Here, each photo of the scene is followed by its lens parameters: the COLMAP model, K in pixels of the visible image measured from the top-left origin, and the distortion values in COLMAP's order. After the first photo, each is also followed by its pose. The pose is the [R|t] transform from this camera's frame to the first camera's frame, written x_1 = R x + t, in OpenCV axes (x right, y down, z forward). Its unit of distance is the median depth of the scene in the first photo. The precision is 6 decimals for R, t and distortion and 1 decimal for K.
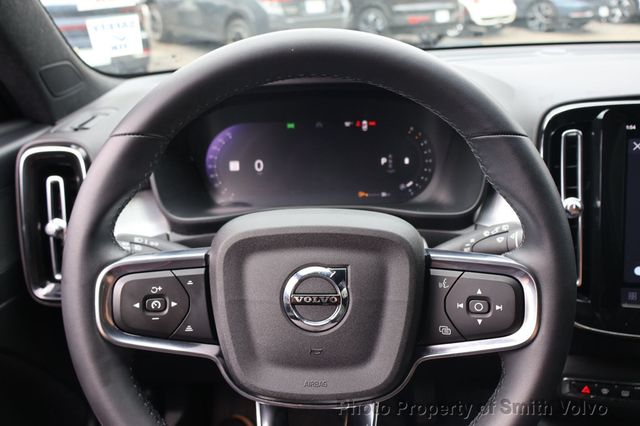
lens RADIAL K [[529.8, 0, 320.0], [0, 529.8, 213.0], [0, 0, 1]] dist [-0.009265, -0.005147]
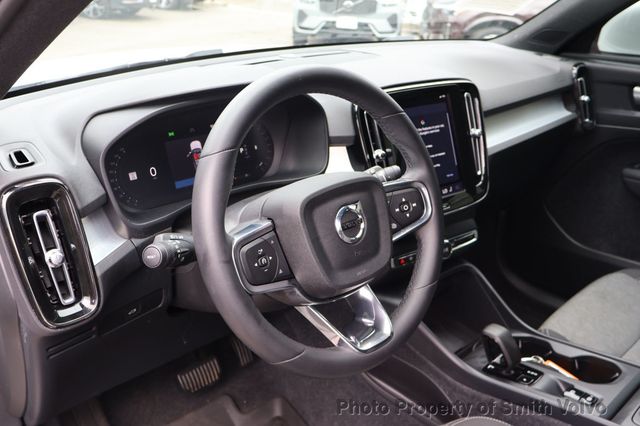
lens RADIAL K [[574.0, 0, 320.0], [0, 574.0, 213.0], [0, 0, 1]] dist [0.016907, -0.003656]
pose [[0.714030, -0.235315, 0.659385, -0.709681], [0.234343, 0.967826, 0.091625, -0.032879], [-0.659731, 0.089099, 0.746202, -0.165480]]
